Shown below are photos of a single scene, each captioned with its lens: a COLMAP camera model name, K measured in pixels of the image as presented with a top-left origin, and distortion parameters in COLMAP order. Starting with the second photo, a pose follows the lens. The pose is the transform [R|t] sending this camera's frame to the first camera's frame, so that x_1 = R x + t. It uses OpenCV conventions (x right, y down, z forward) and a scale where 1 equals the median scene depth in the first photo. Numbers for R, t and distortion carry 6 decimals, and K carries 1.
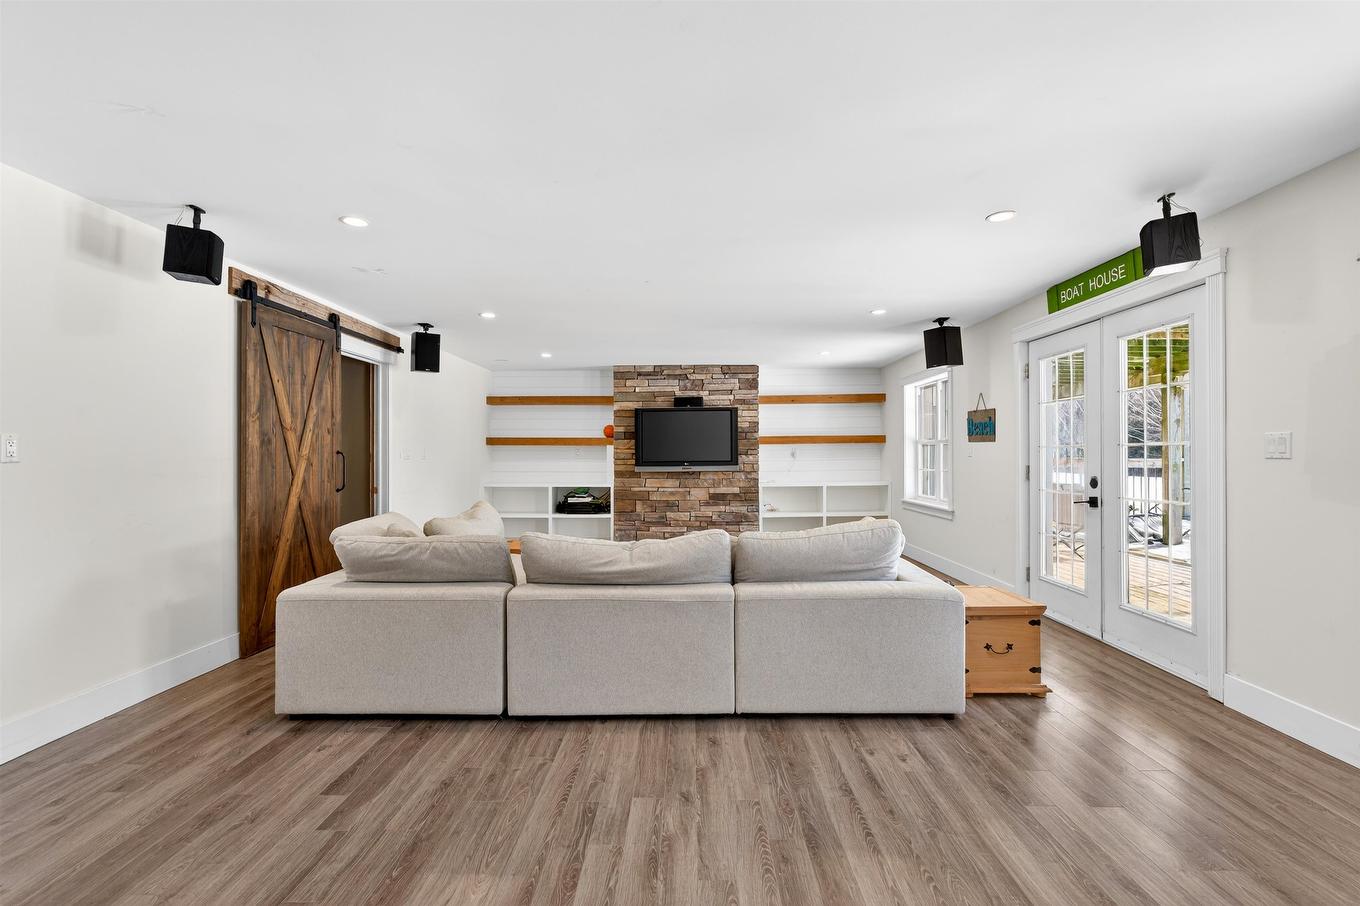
lens RADIAL K [[597.6, 0, 677.1], [0, 597.6, 453.9], [0, 0, 1]] dist [0.001620, 0.000652]
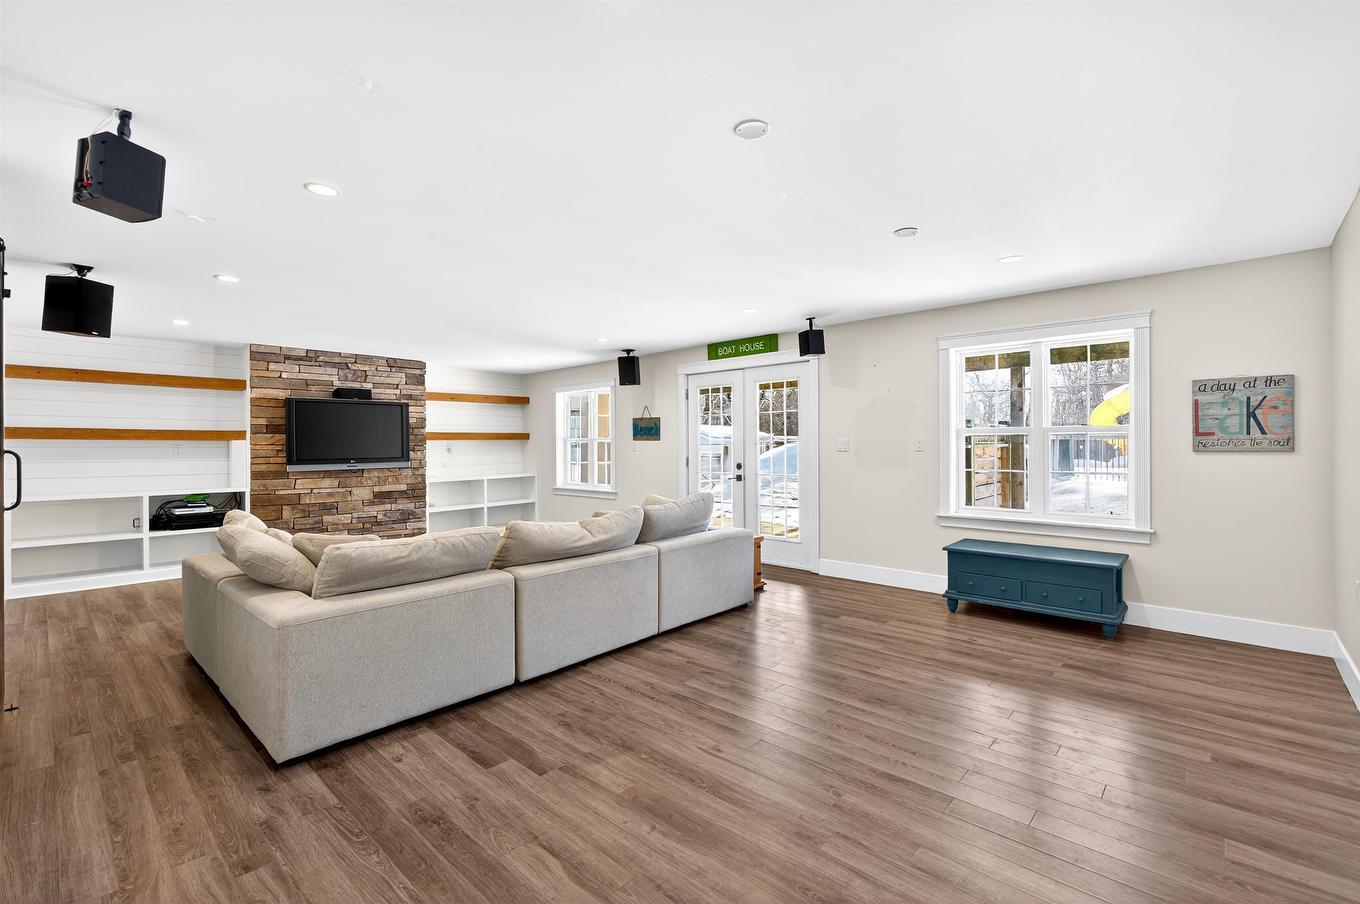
lens RADIAL K [[597.6, 0, 687.9], [0, 597.6, 449.7], [0, 0, 1]] dist [0.001620, 0.000652]
pose [[0.655990, -0.004783, 0.754754, -0.493502], [0.003303, 0.999989, 0.003467, -0.003433], [-0.754762, 0.000219, 0.655998, 0.008593]]
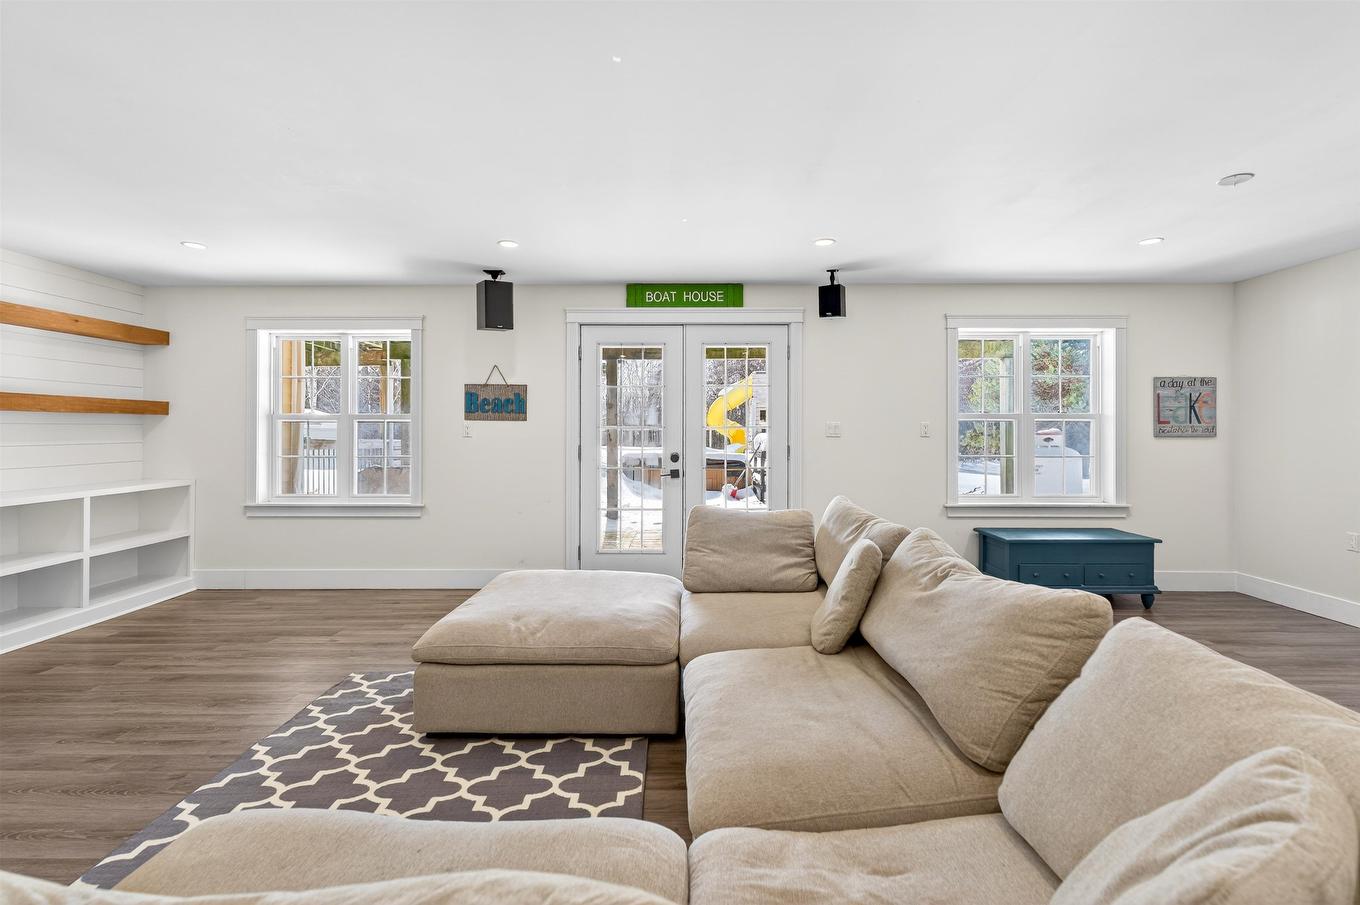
lens RADIAL K [[597.6, 0, 687.1], [0, 597.6, 438.1], [0, 0, 1]] dist [0.001620, 0.000652]
pose [[-0.022032, -0.001672, 0.999756, -0.392980], [-0.000639, 0.999998, 0.001659, 0.004362], [-0.999757, -0.000602, -0.022033, 0.750140]]
